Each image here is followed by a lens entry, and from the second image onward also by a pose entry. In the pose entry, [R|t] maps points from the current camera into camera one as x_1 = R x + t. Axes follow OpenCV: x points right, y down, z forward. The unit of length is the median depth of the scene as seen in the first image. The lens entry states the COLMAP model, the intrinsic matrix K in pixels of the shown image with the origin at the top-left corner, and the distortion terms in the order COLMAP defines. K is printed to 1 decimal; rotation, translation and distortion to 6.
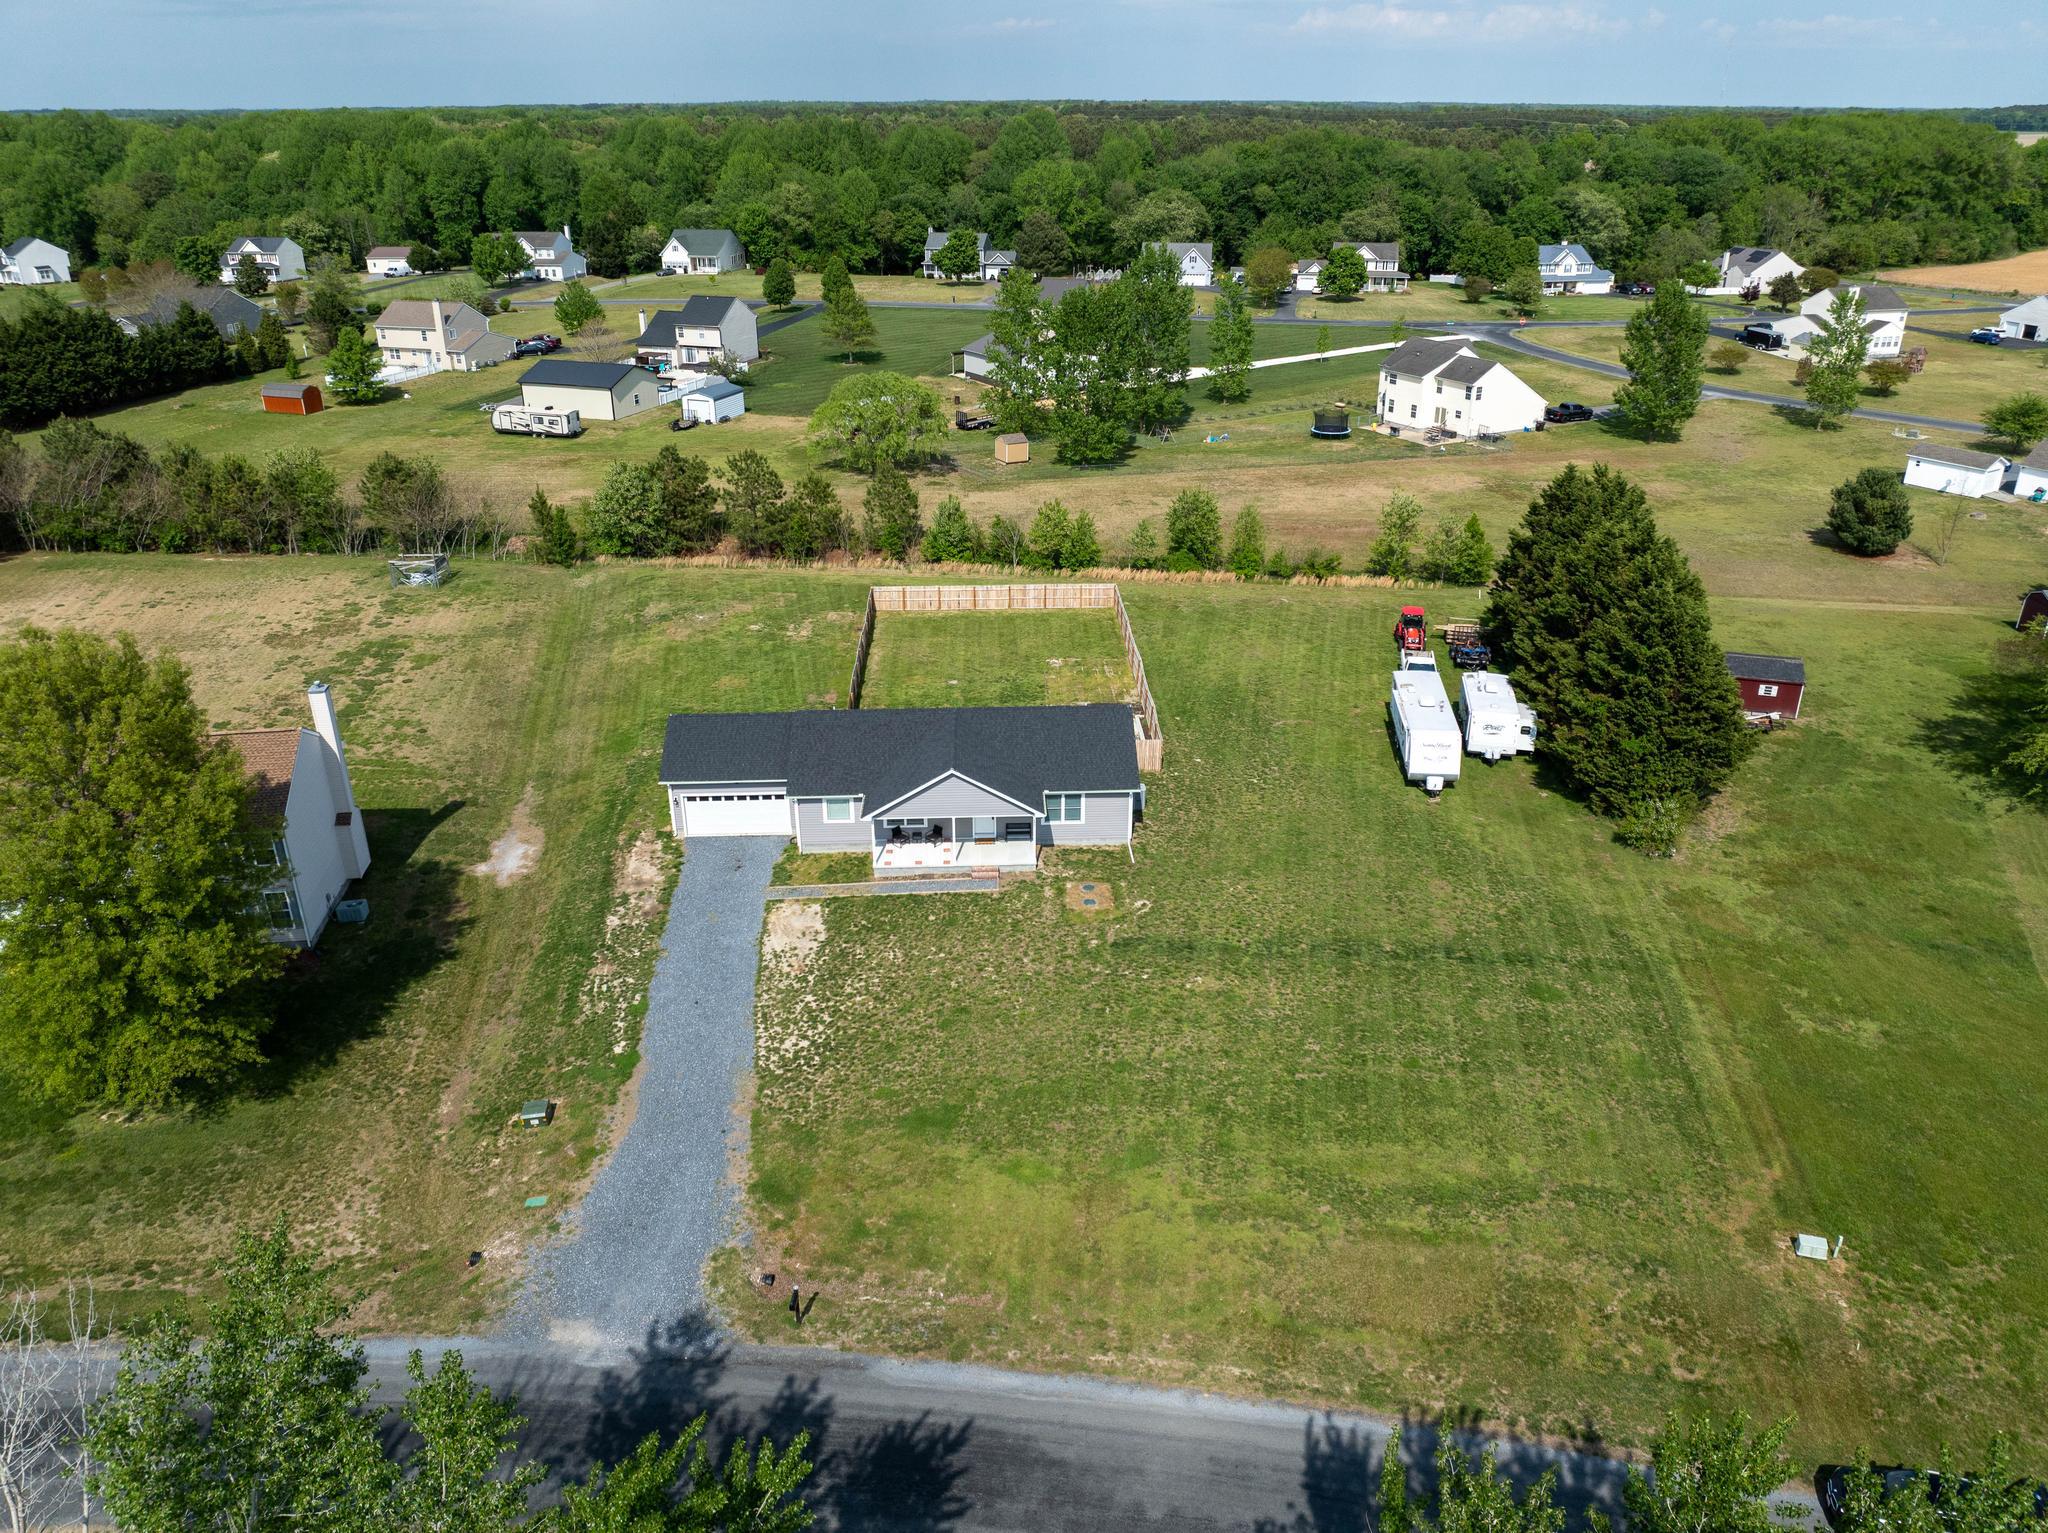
lens RADIAL K [[1451.1, 0, 1021.0], [0, 1451.1, 769.8], [0, 0, 1]] dist [-0.050284, 0.018630]
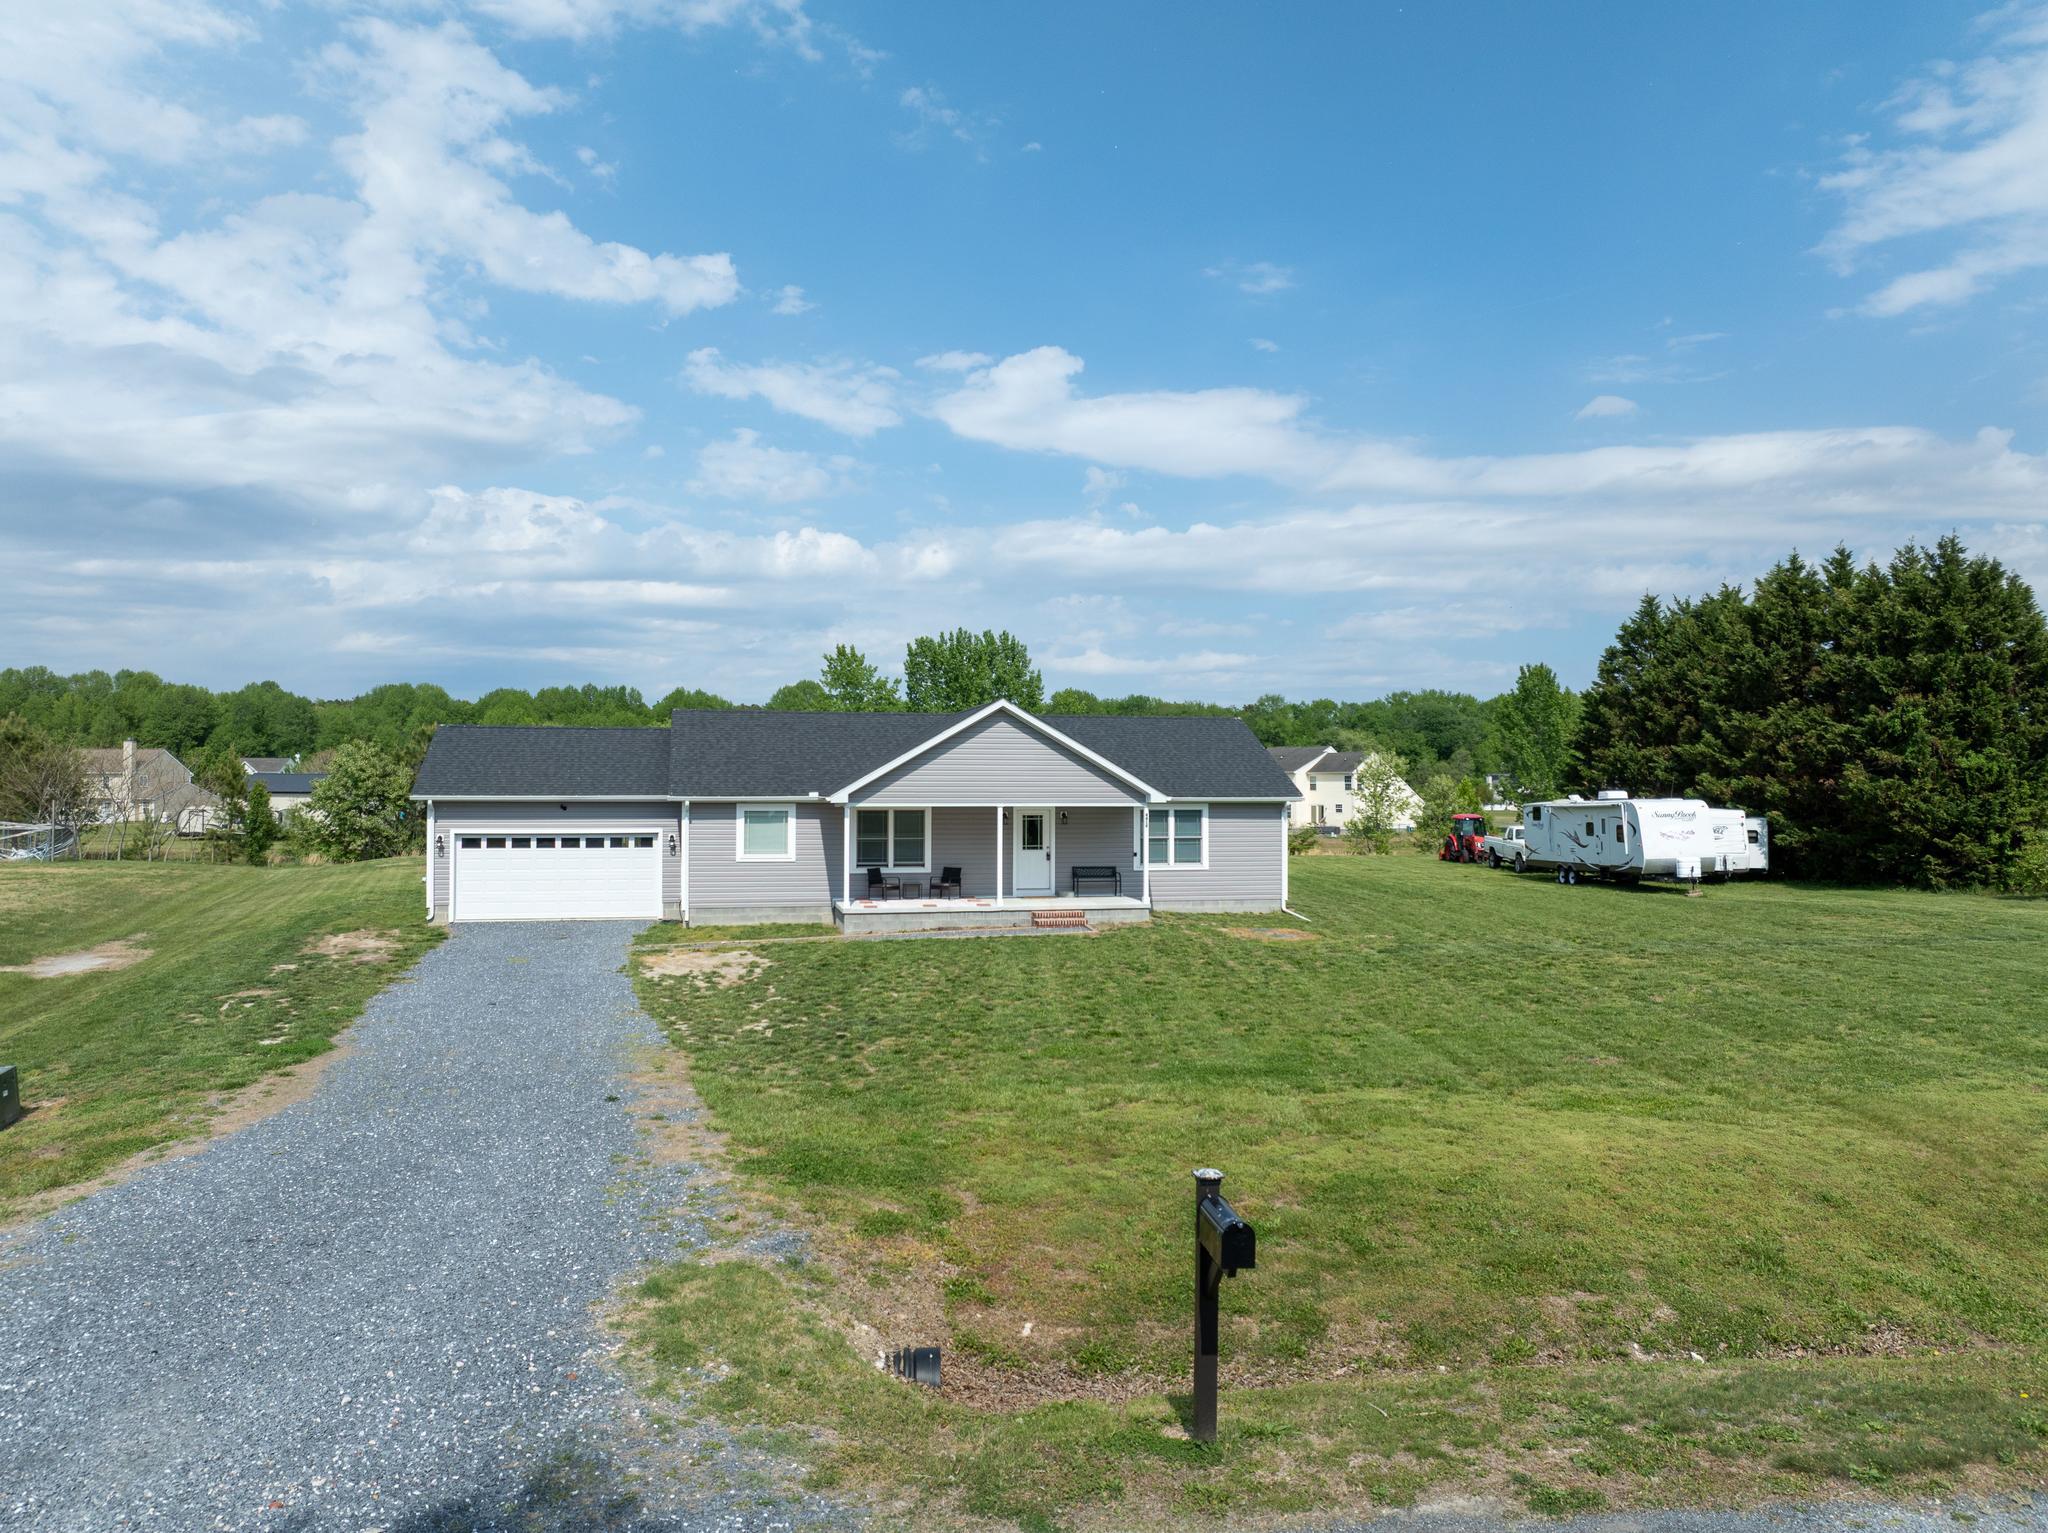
lens RADIAL K [[1451.1, 0, 1020.4], [0, 1451.1, 737.4], [0, 0, 1]] dist [-0.050284, 0.018630]
pose [[0.983079, 0.012564, 0.182753, -0.085035], [0.072330, 0.889959, -0.450267, 0.155917], [-0.168300, 0.455867, 0.873991, 0.327793]]
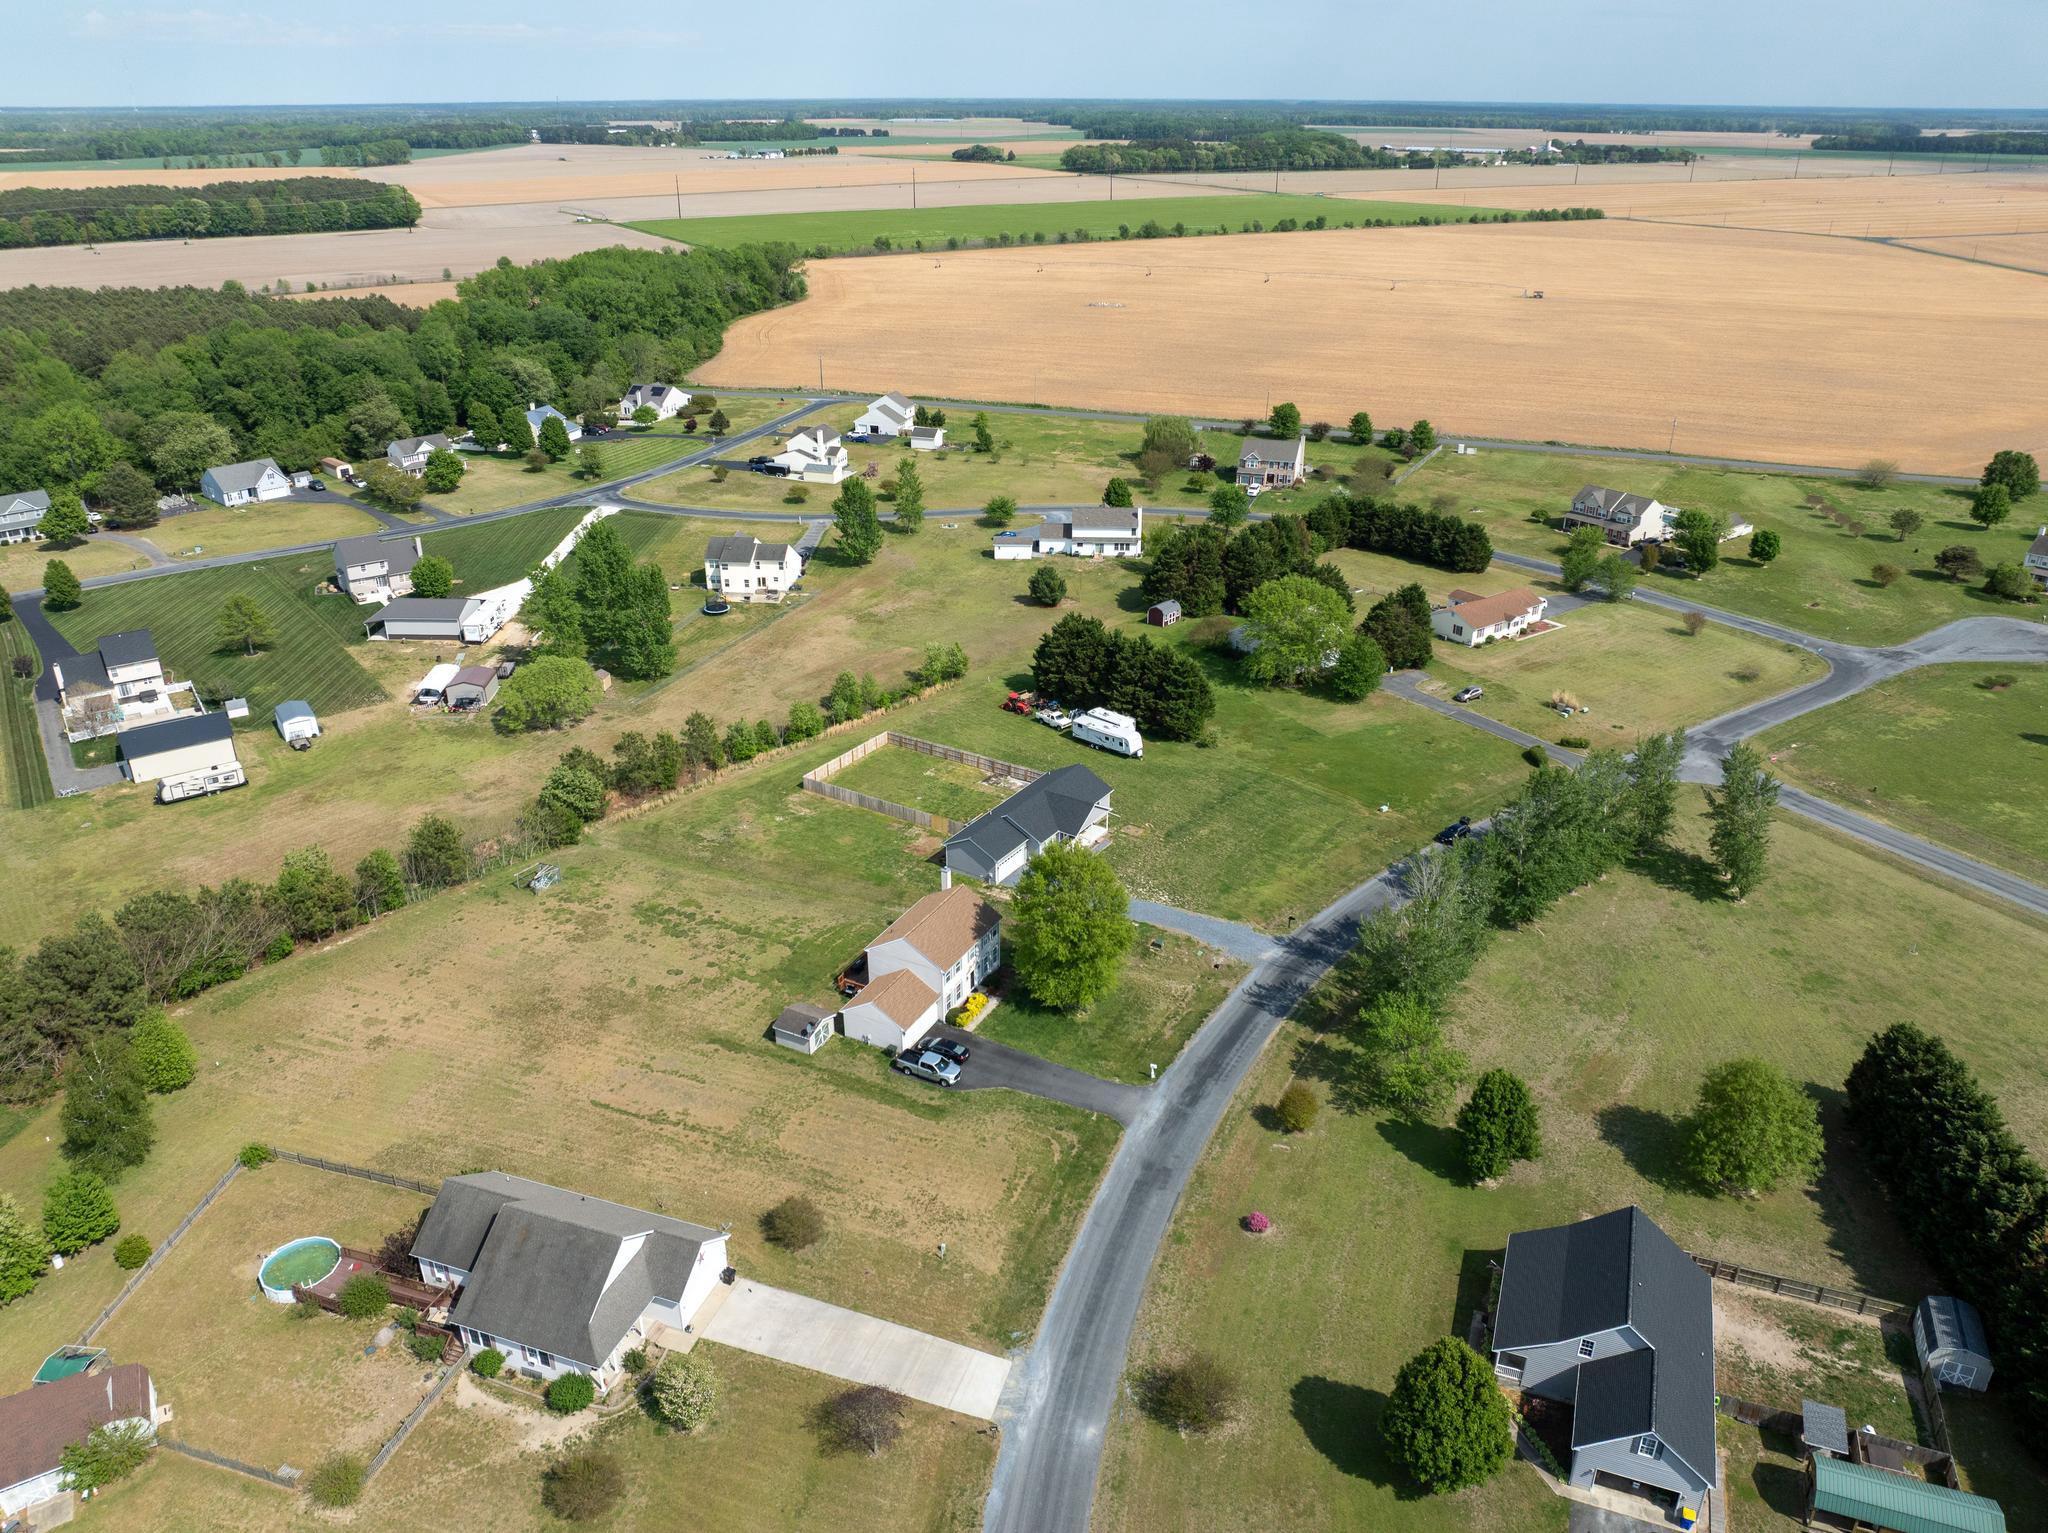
lens RADIAL K [[1451.1, 0, 1030.6], [0, 1451.1, 788.0], [0, 0, 1]] dist [-0.050284, 0.018630]
pose [[0.564656, -0.356686, 0.744270, -1.248892], [0.345049, 0.921220, 0.179709, -0.327863], [-0.749736, 0.155336, 0.643247, -0.365445]]
